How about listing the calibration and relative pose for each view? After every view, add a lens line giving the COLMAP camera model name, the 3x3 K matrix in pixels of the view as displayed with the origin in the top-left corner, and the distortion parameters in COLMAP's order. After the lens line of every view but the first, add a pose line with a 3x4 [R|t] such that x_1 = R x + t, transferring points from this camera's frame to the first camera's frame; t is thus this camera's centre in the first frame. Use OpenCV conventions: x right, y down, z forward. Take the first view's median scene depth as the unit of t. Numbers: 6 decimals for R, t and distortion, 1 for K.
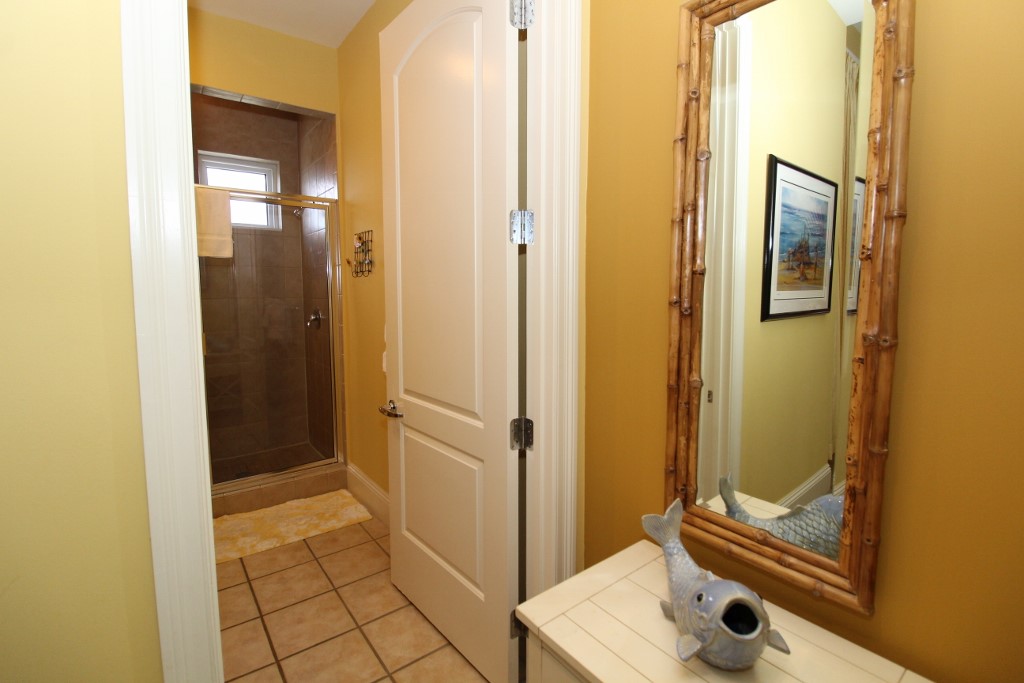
lens RADIAL K [[470.9, 0, 510.3], [0, 470.9, 329.9], [0, 0, 1]] dist [-0.000370, -0.013960]
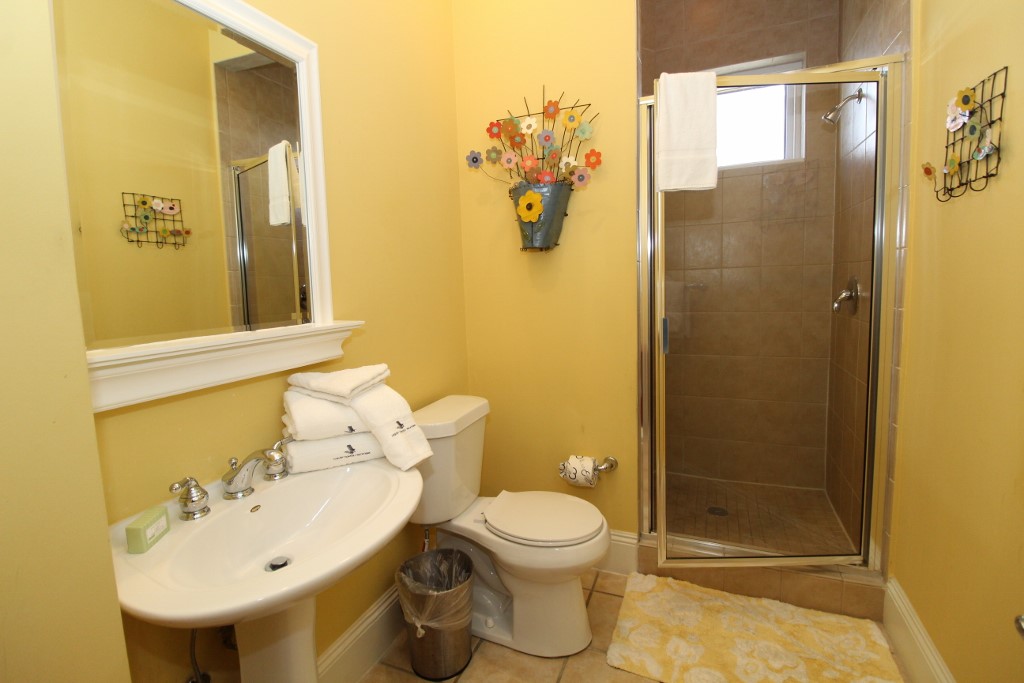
lens RADIAL K [[470.9, 0, 510.3], [0, 470.9, 329.9], [0, 0, 1]] dist [-0.000370, -0.013960]
pose [[0.495191, 0.074946, -0.865546, -0.132608], [-0.037120, 0.997188, 0.065108, -0.006164], [0.867991, -0.000111, 0.496580, 0.395204]]
